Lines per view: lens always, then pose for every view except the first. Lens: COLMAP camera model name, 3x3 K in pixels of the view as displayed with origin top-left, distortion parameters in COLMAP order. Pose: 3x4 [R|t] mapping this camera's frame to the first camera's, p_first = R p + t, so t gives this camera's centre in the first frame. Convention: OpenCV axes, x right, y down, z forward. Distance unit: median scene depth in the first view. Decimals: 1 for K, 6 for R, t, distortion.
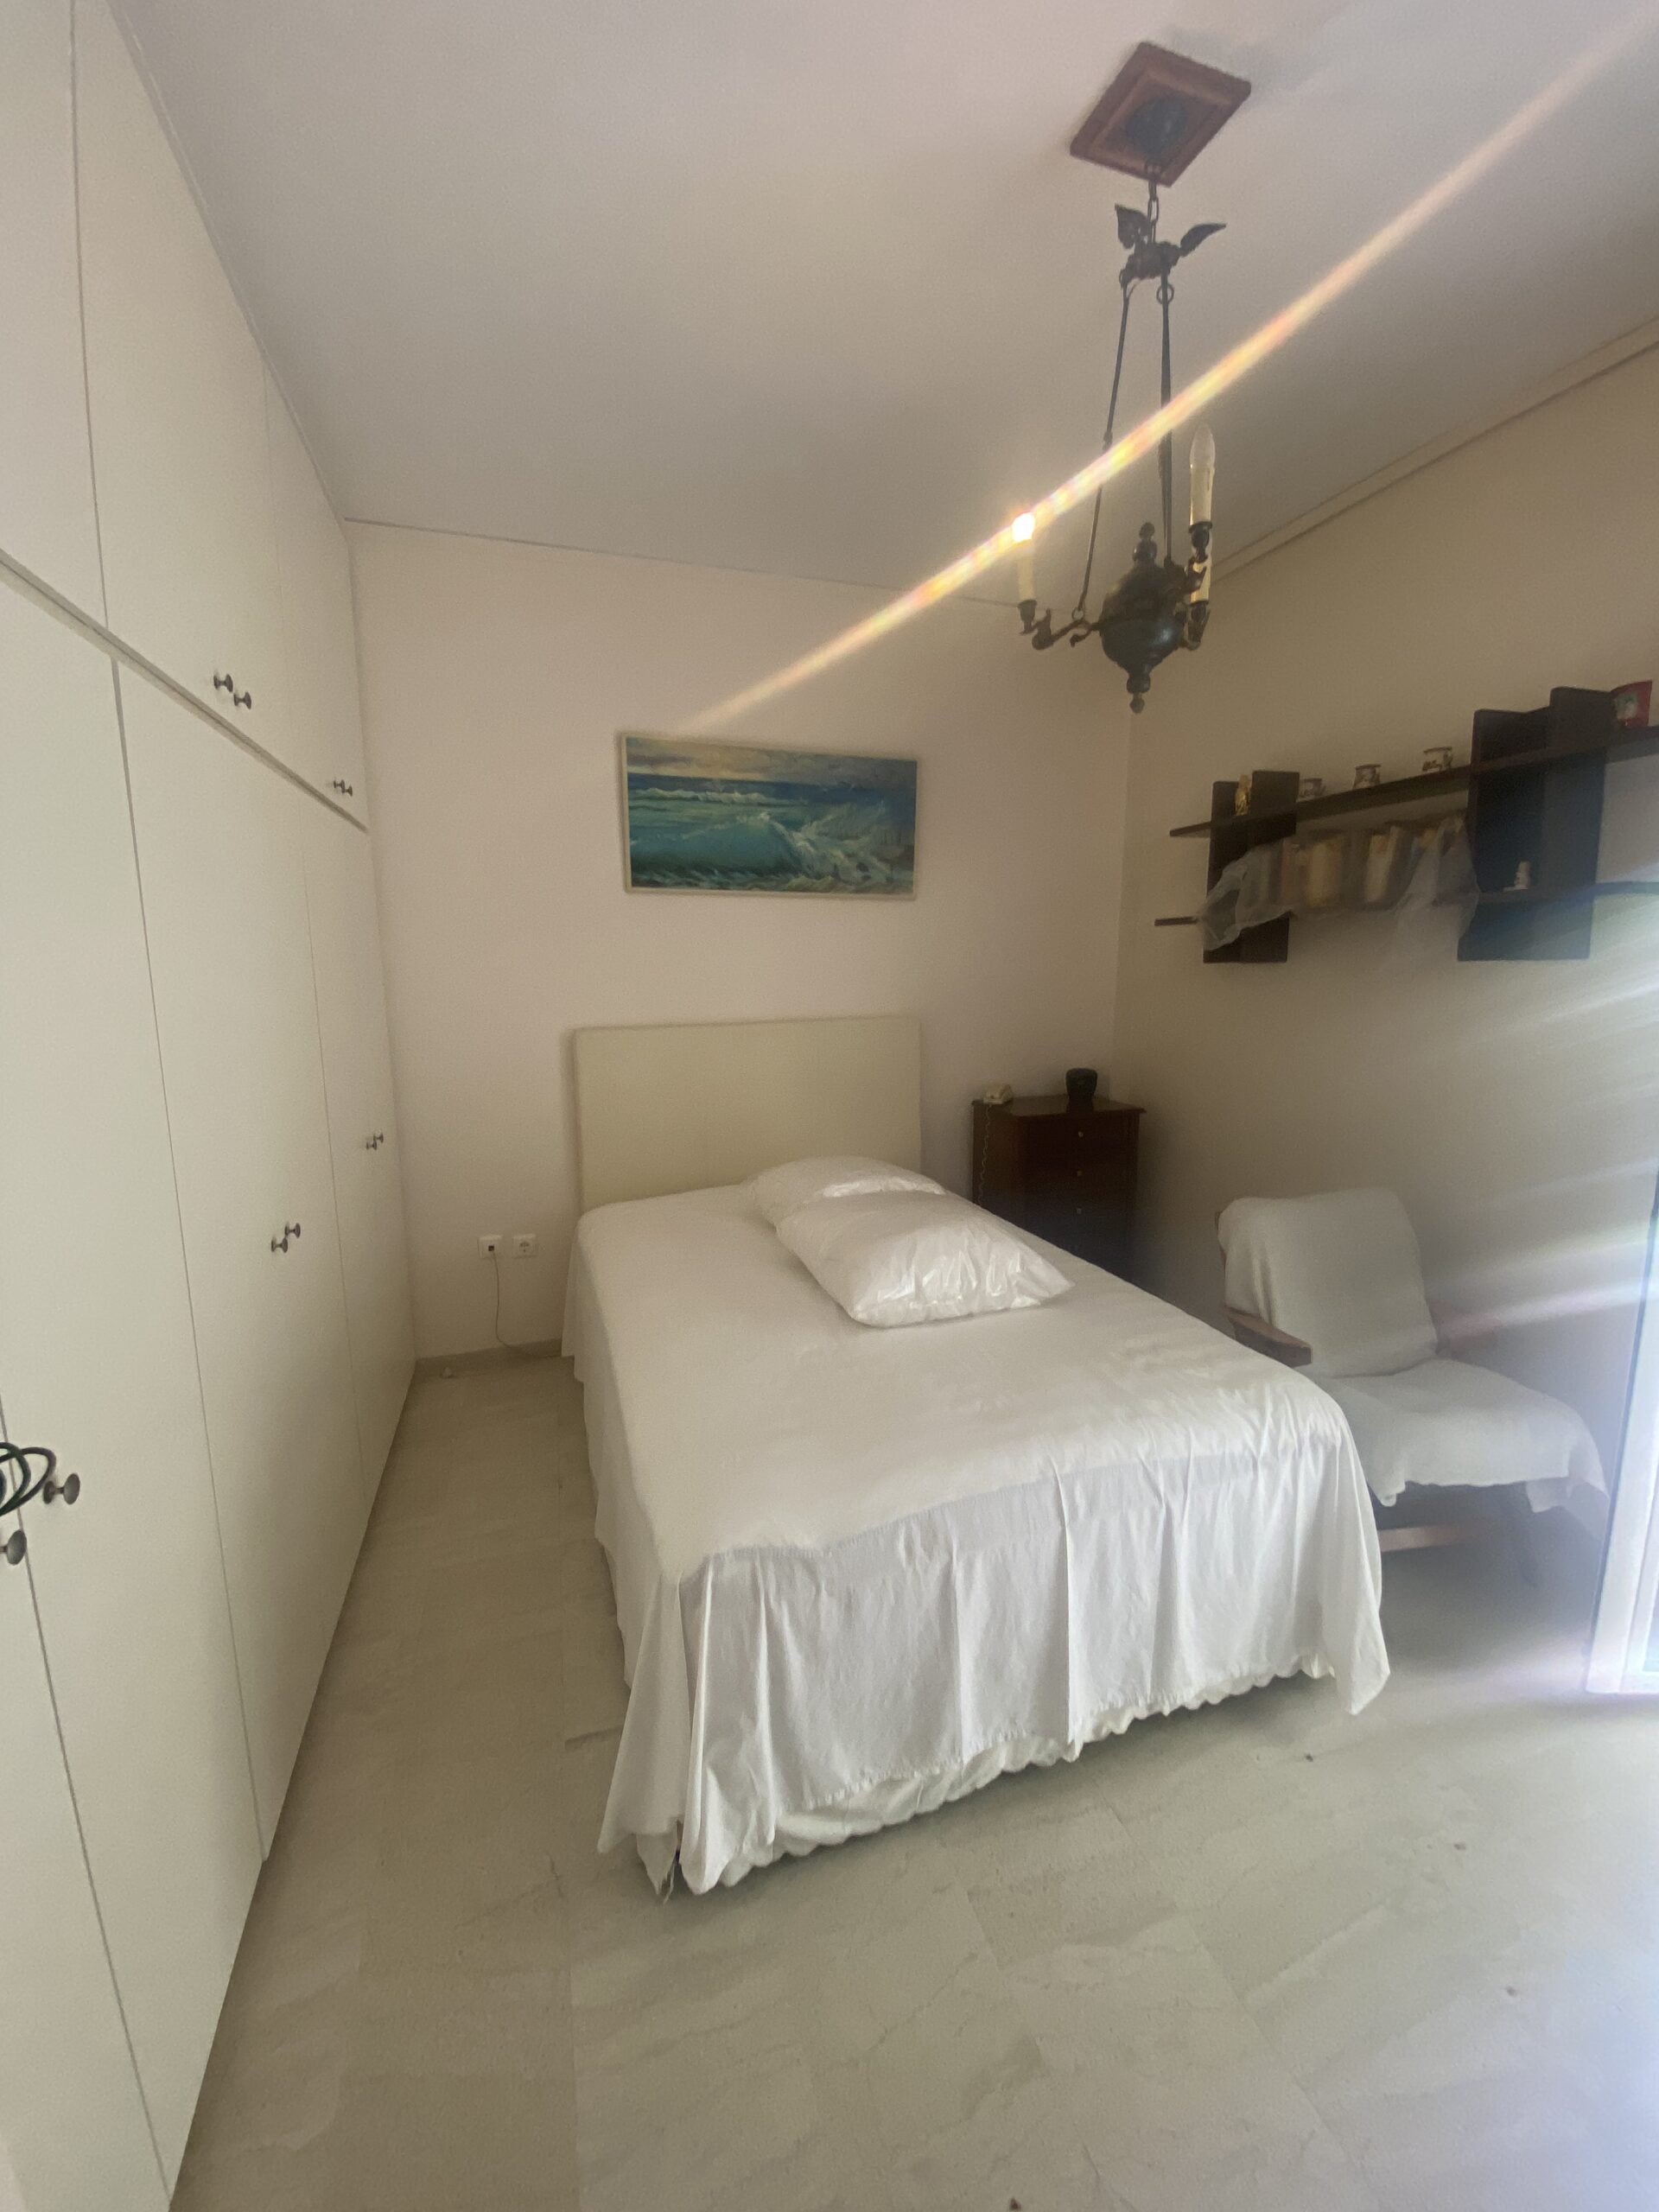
lens RADIAL K [[883.7, 0, 831.4], [0, 883.7, 1097.5], [0, 0, 1]] dist [0.026218, -0.023684]
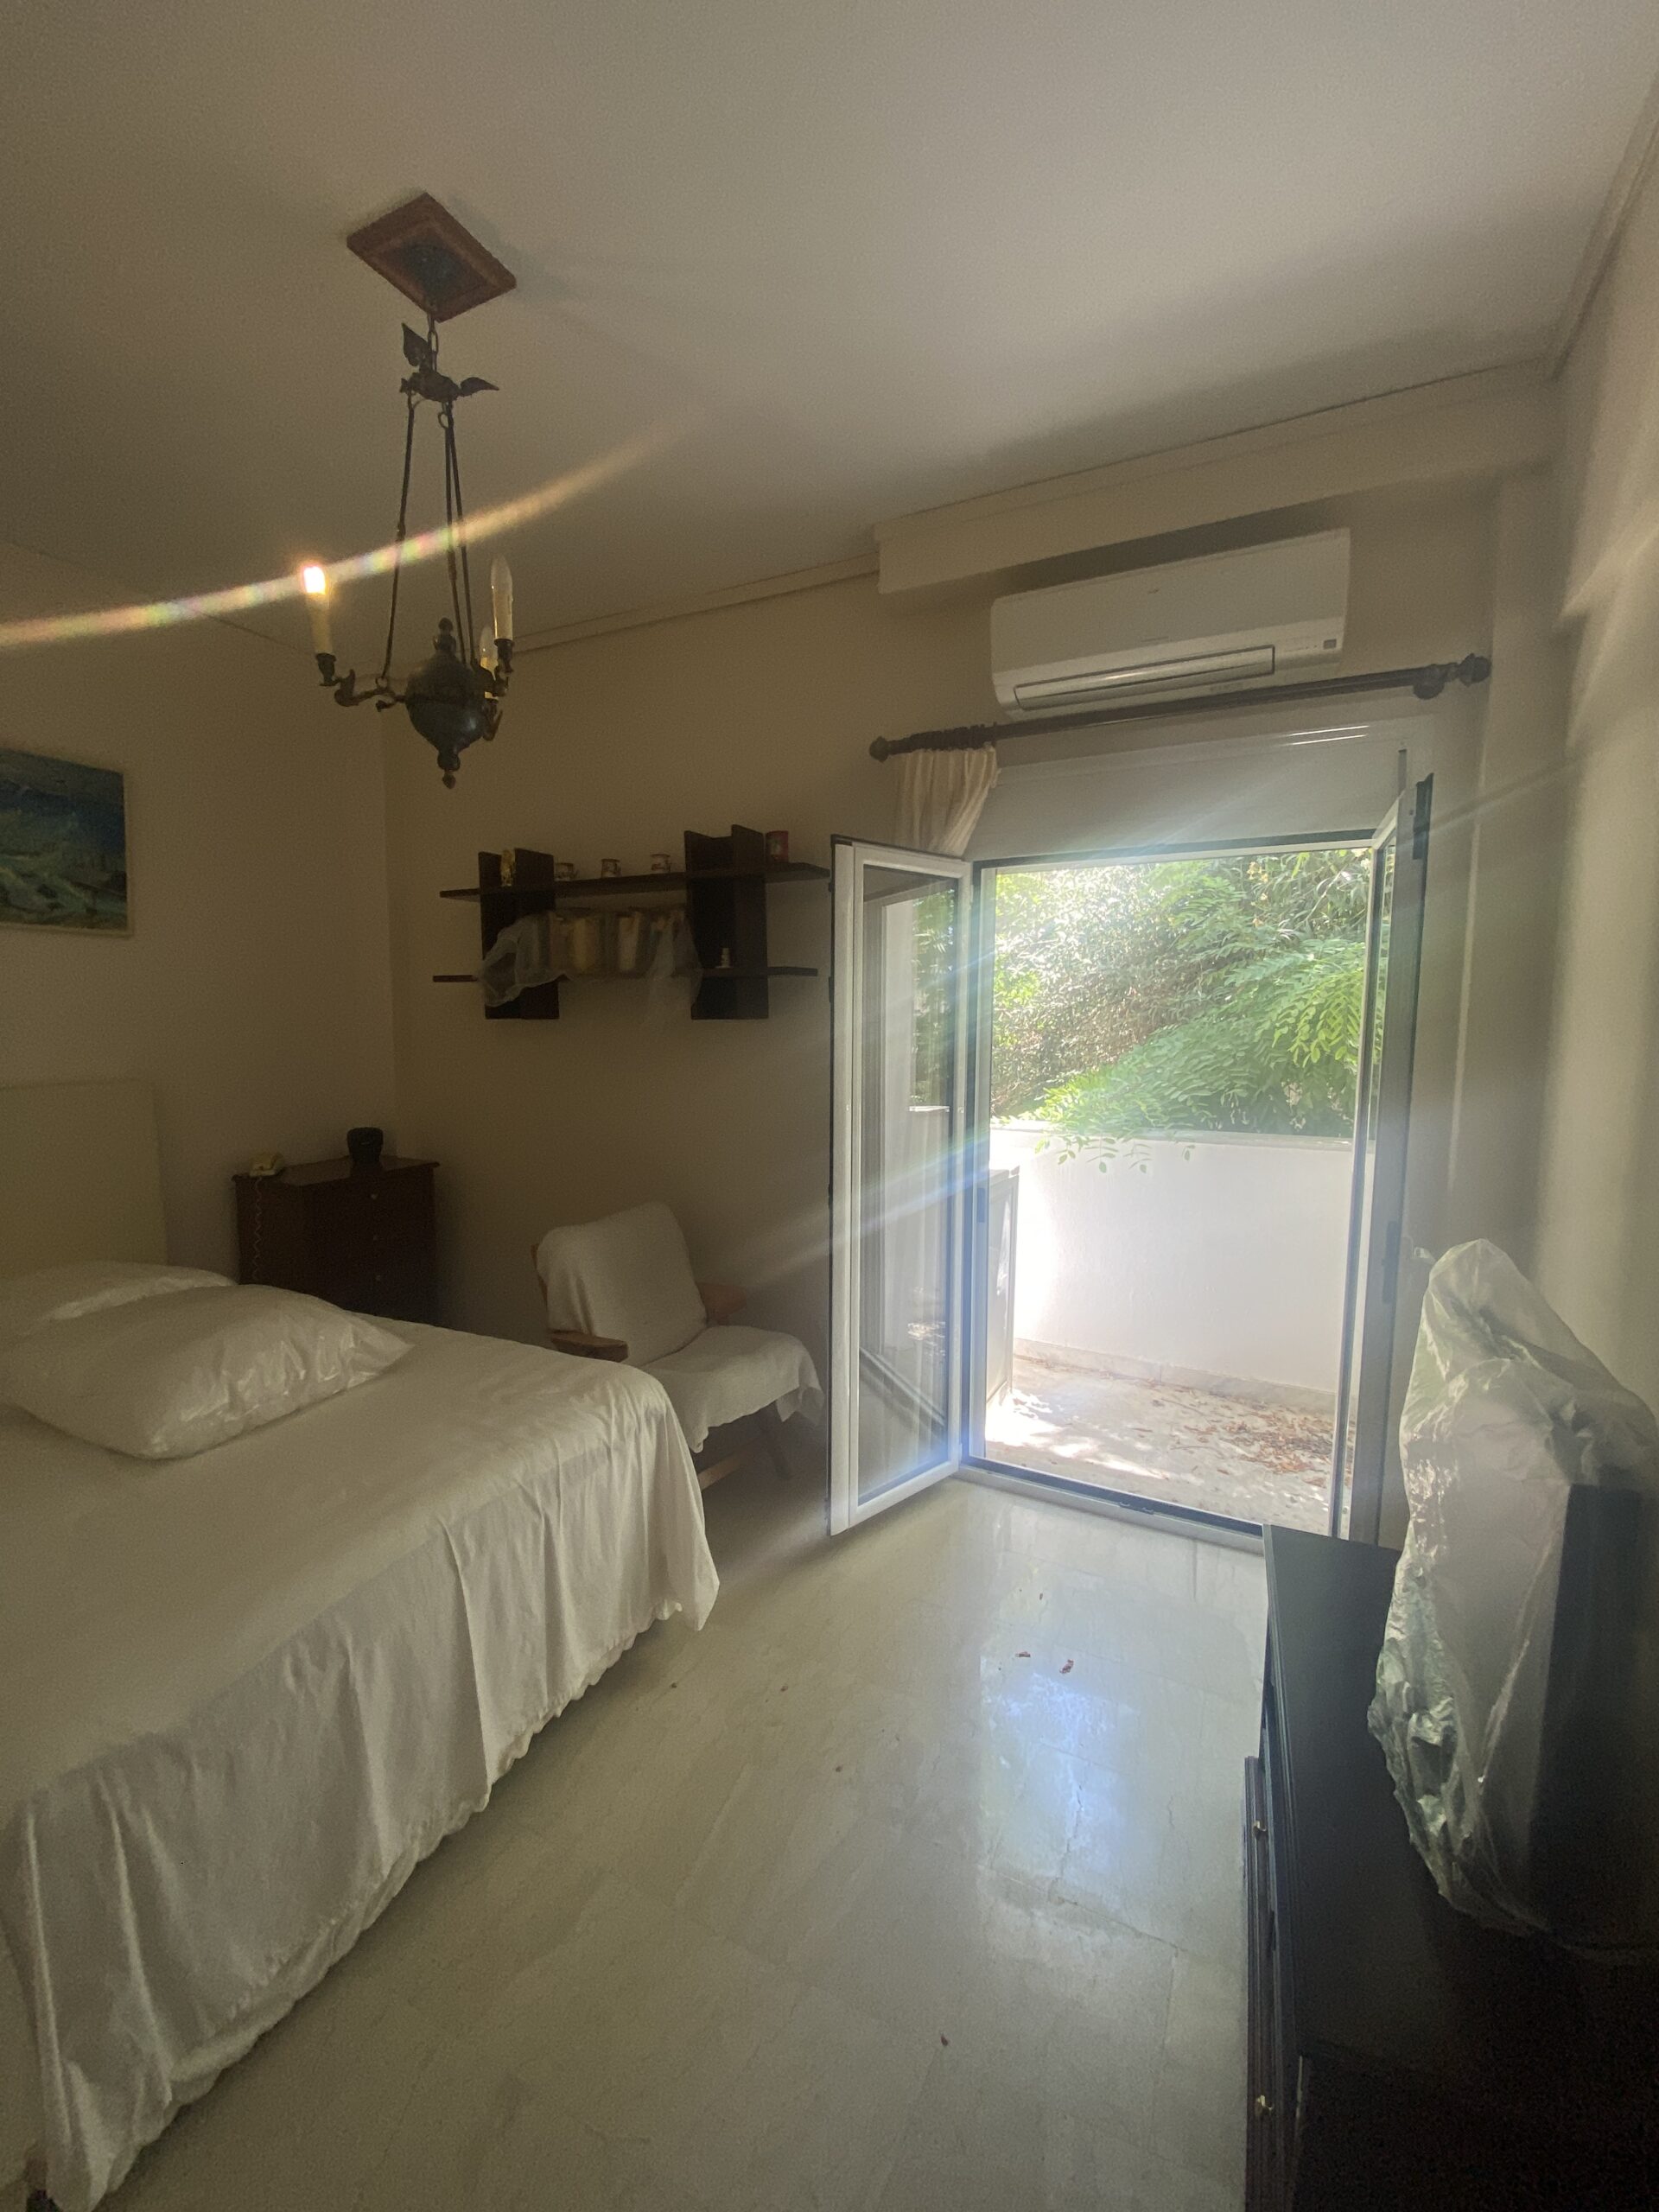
lens RADIAL K [[884.8, 0, 834.7], [0, 884.8, 1097.3], [0, 0, 1]] dist [0.033389, -0.023487]
pose [[0.684412, -0.056899, 0.726872, -0.107198], [0.101237, 0.994709, -0.017458, 0.003620], [-0.722033, 0.085535, 0.686551, -0.033797]]
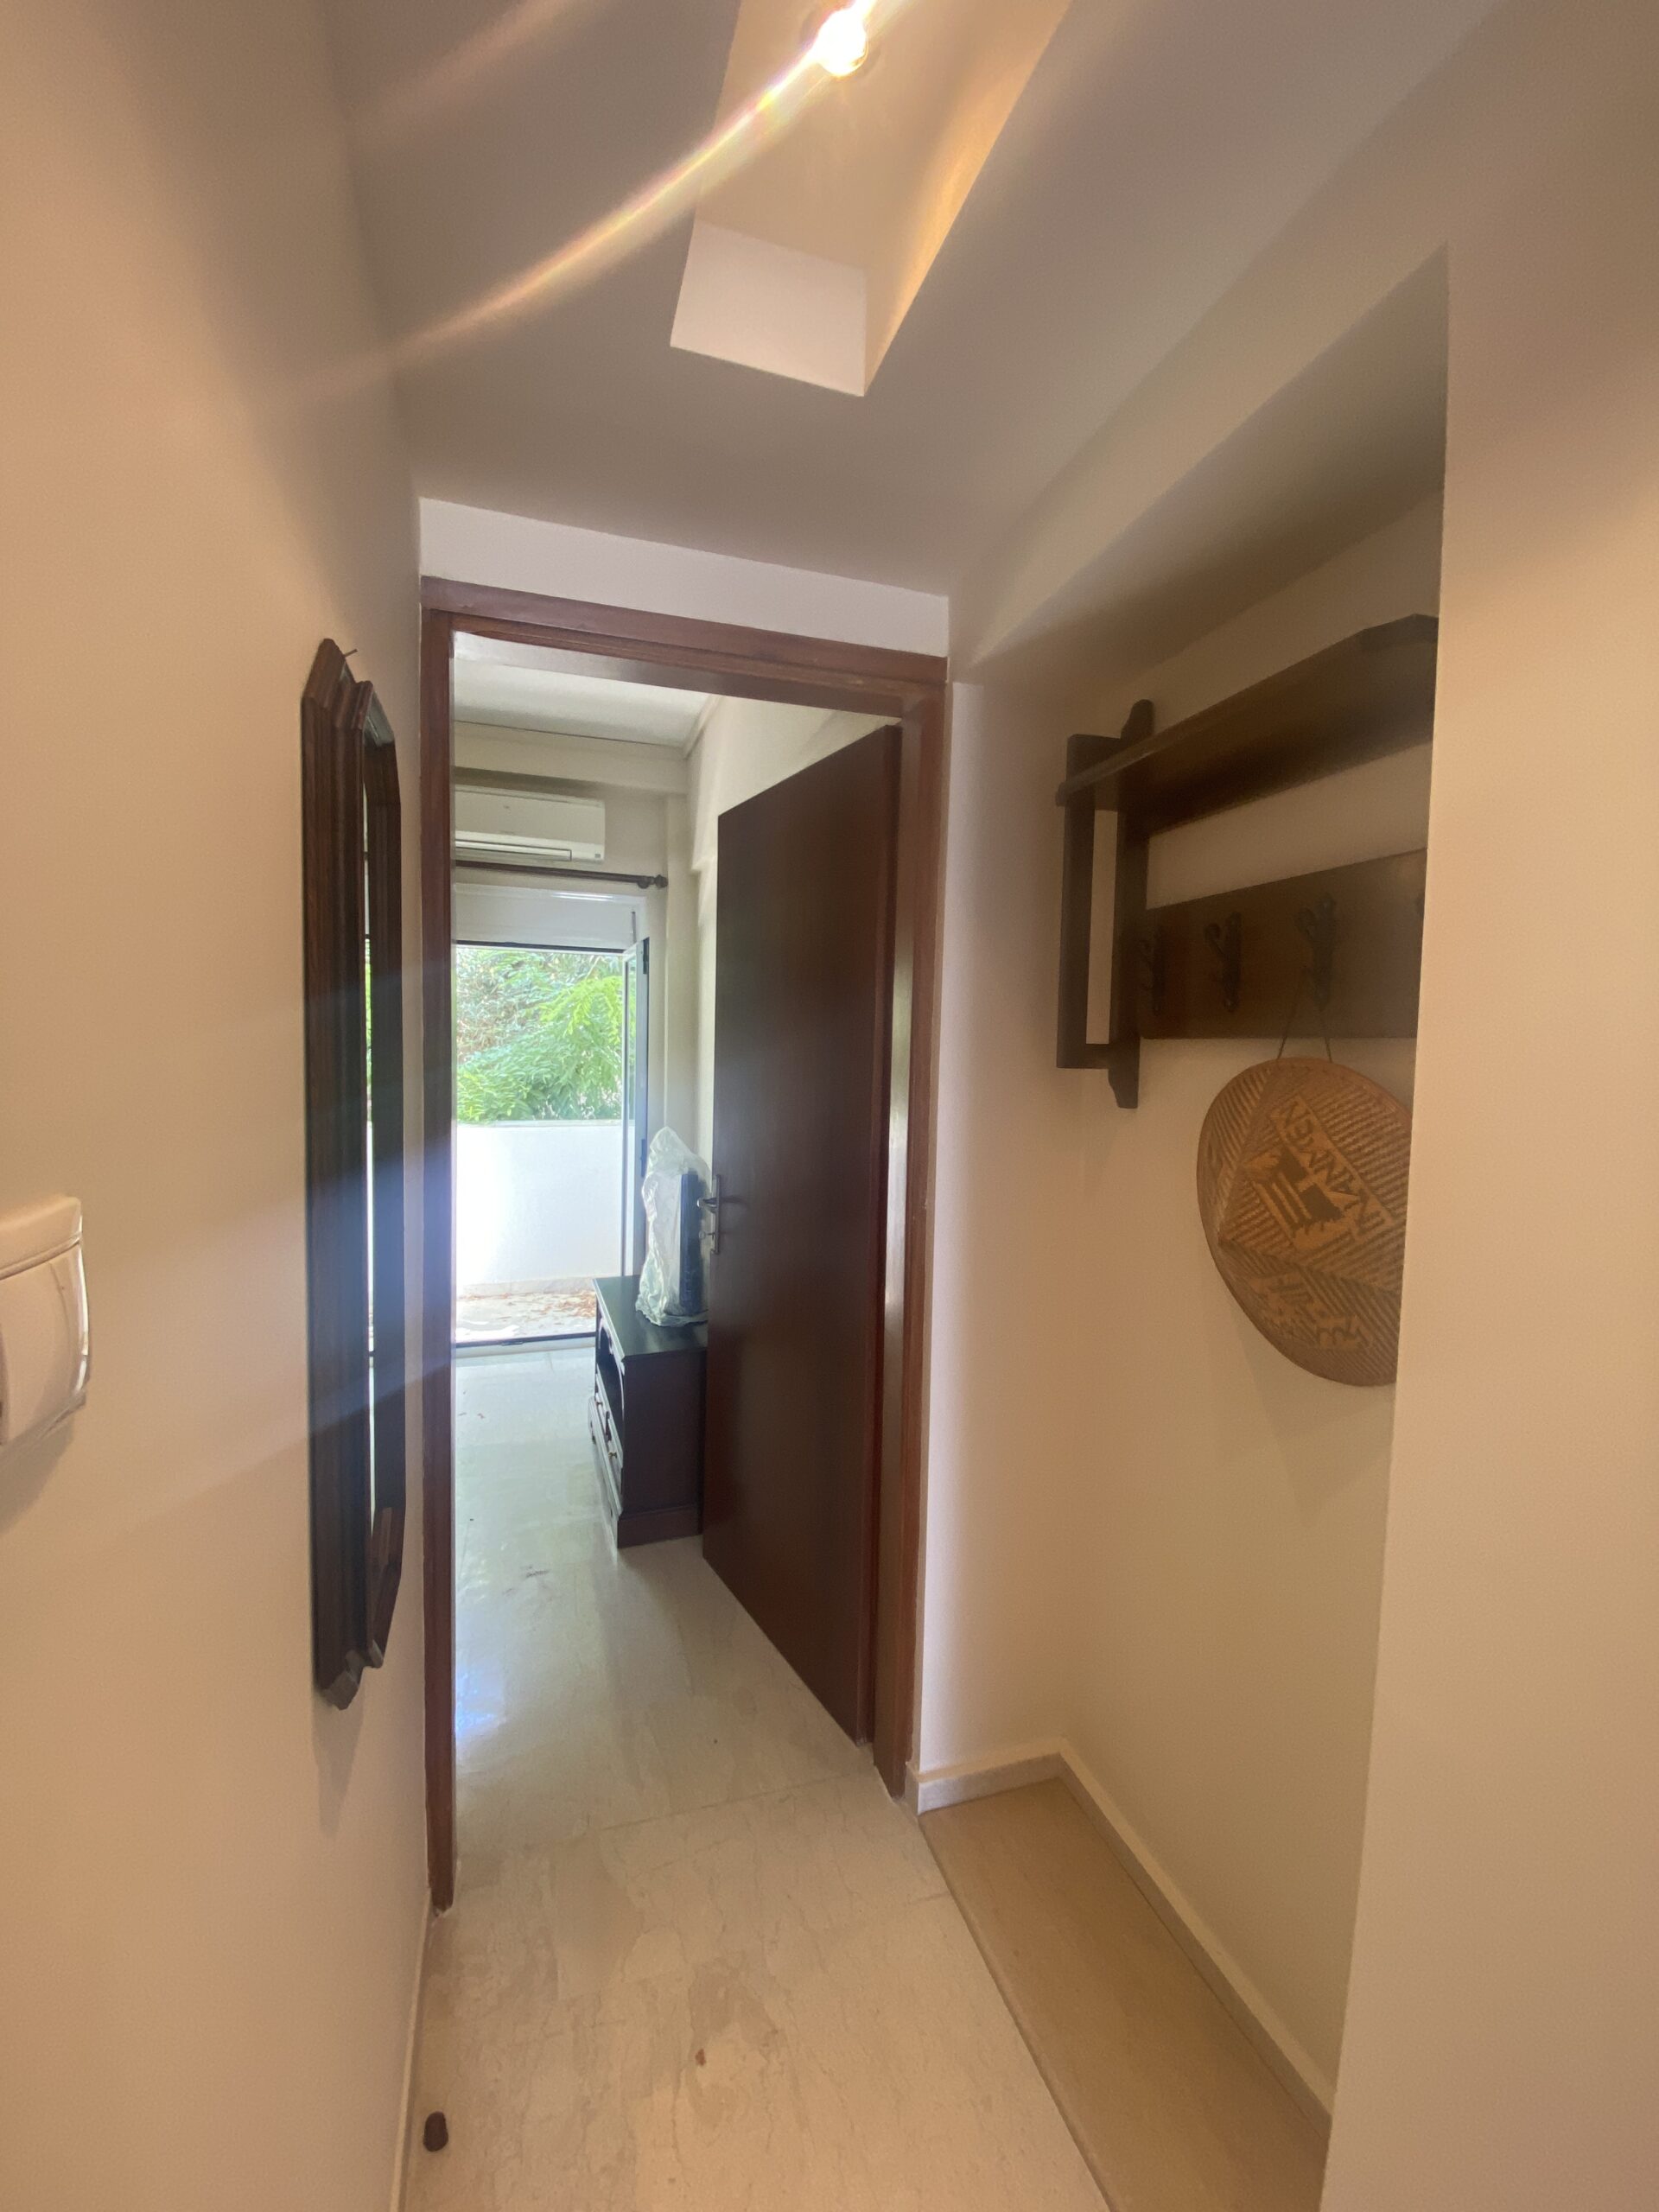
lens RADIAL K [[892.9, 0, 822.6], [0, 892.9, 1099.0], [0, 0, 1]] dist [0.066519, -0.049394]
pose [[-0.000199, -0.050646, 0.998717, -0.948720], [0.132270, 0.989940, 0.050227, 0.027816], [-0.991214, 0.132110, 0.006502, -0.216512]]
